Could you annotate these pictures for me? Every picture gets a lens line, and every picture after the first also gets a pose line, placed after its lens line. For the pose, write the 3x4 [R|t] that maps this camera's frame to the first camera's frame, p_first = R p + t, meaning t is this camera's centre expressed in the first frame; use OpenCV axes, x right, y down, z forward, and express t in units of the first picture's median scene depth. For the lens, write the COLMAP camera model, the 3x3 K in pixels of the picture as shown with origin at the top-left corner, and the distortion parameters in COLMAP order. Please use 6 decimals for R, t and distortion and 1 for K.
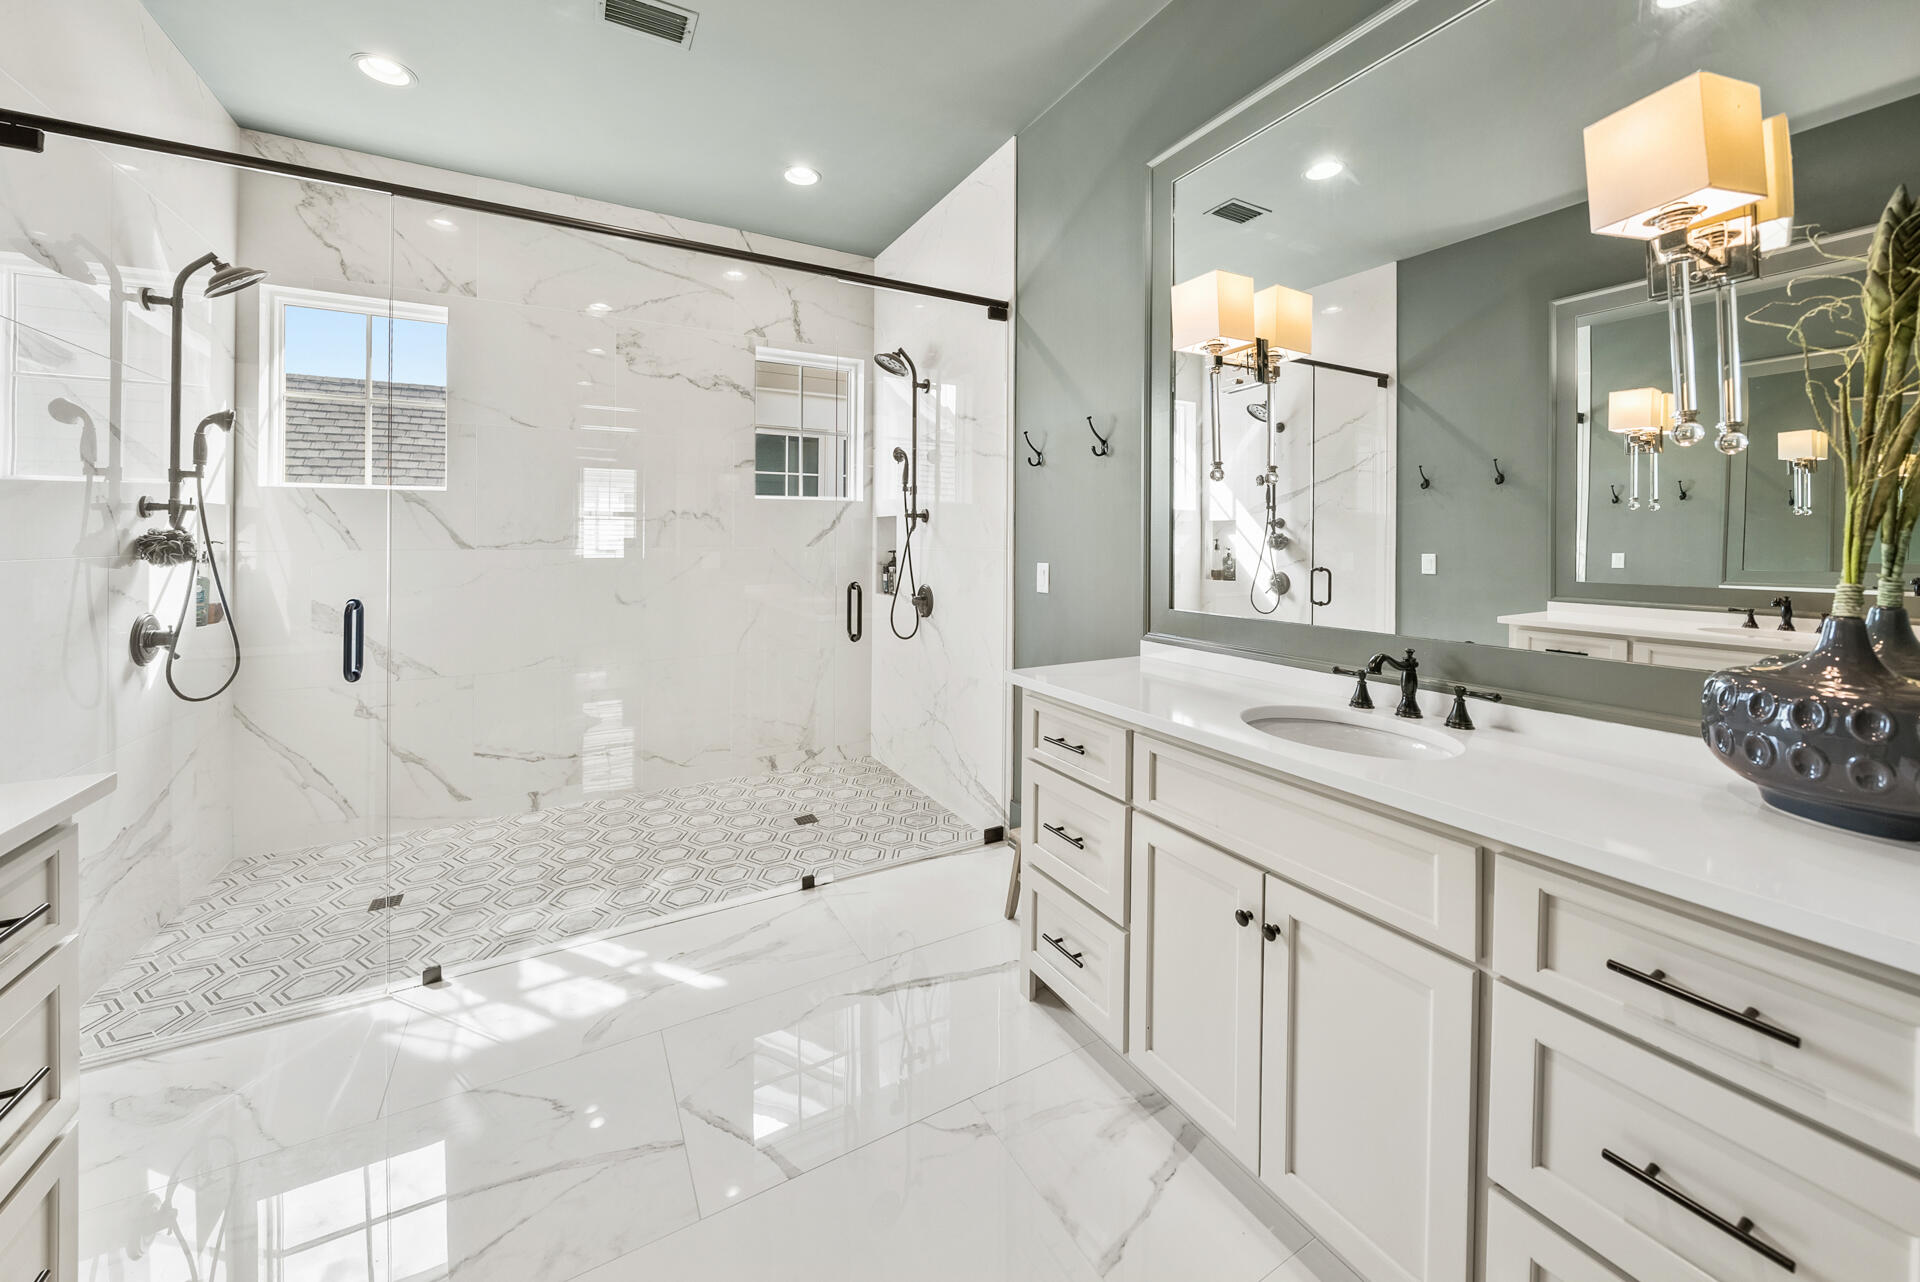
lens RADIAL K [[697.5, 0, 952.3], [0, 697.5, 539.0], [0, 0, 1]] dist [-0.000475, -0.000138]
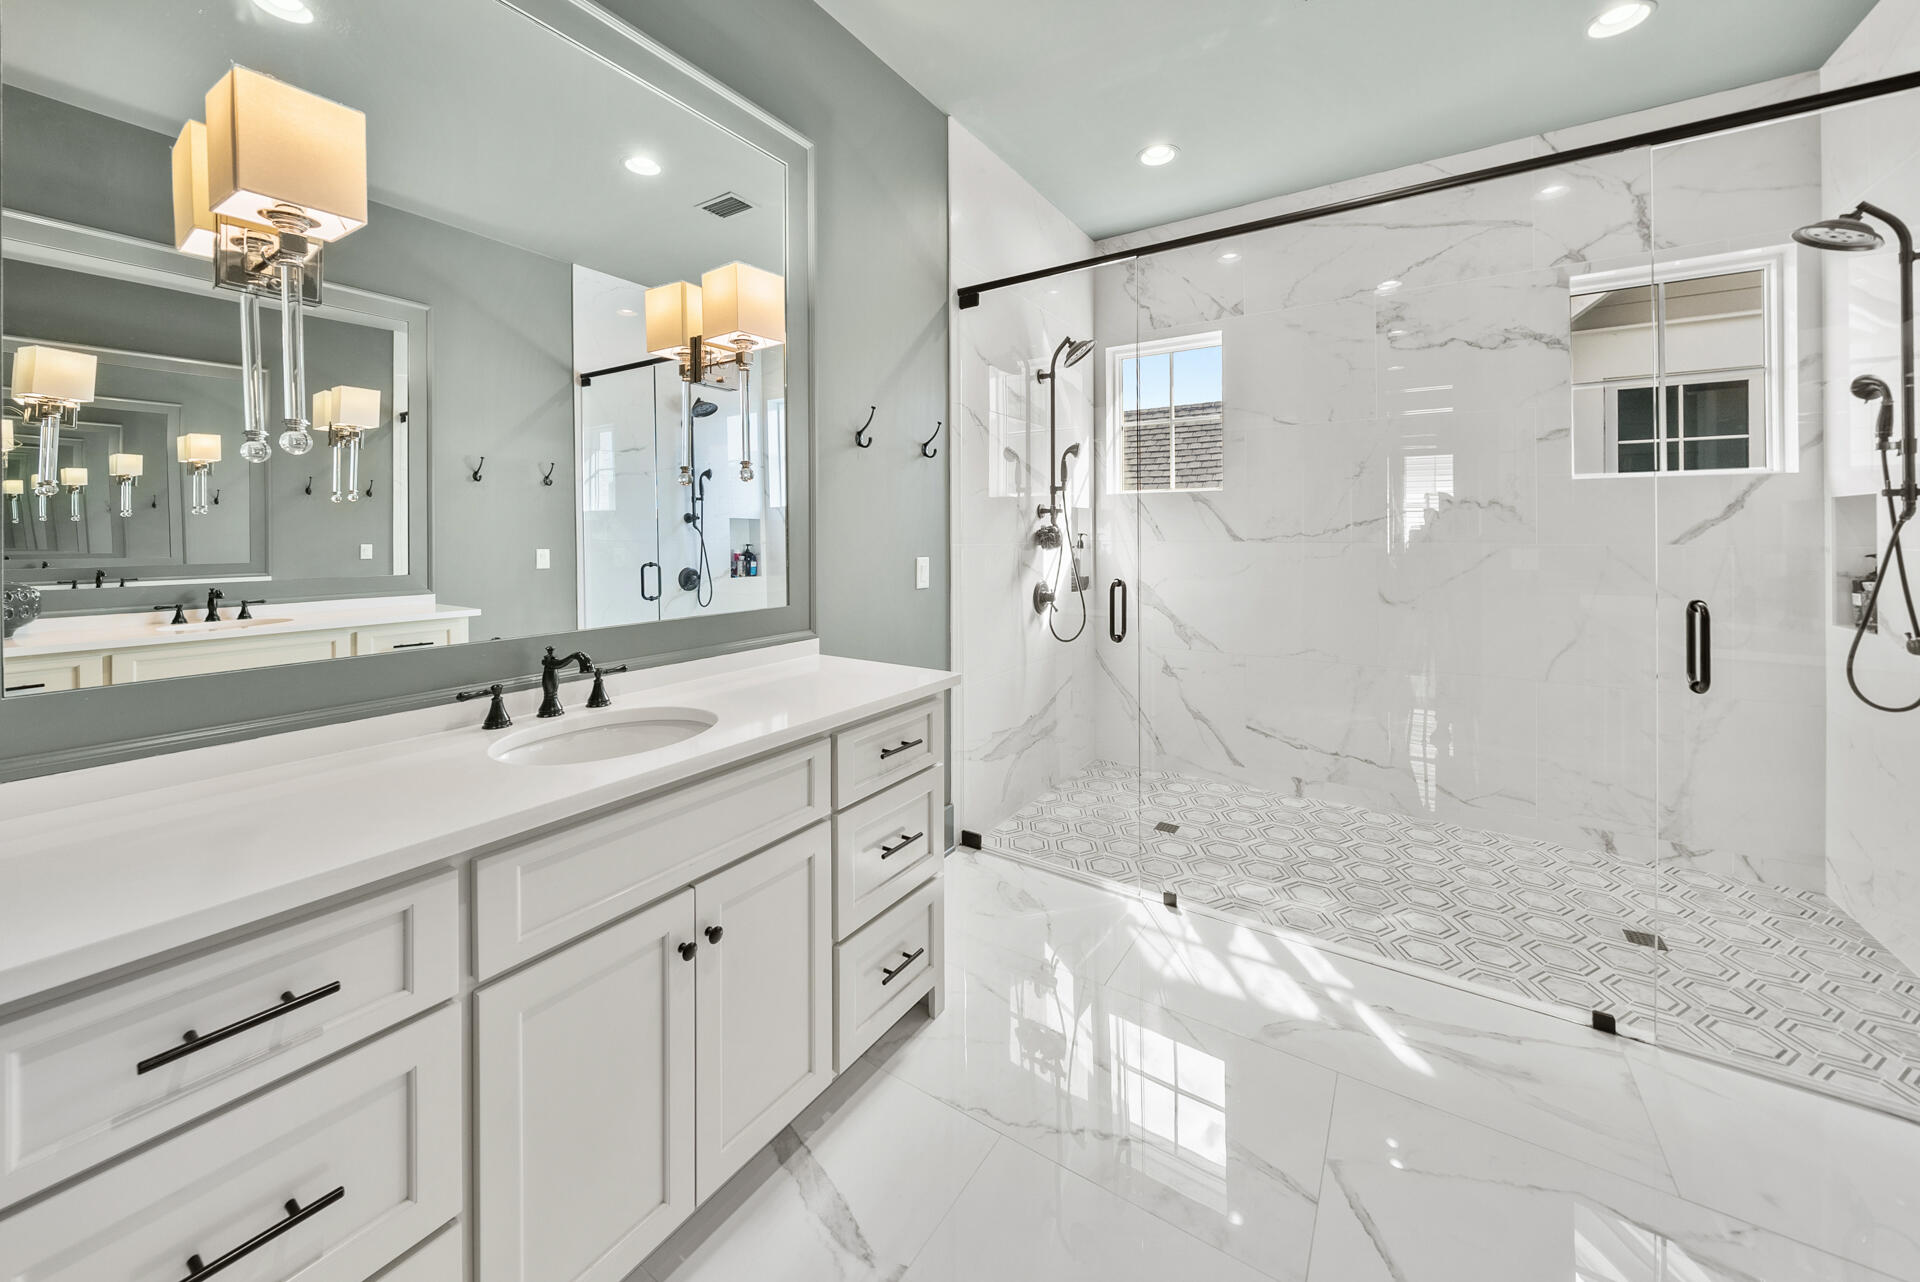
lens RADIAL K [[704.8, 0, 959.8], [0, 704.8, 529.9], [0, 0, 1]] dist [-0.001518, -0.000345]
pose [[0.466218, -0.000928, -0.884670, 0.113687], [-0.002192, 0.999995, -0.002204, -0.000845], [0.884667, 0.002967, 0.466213, 0.090900]]
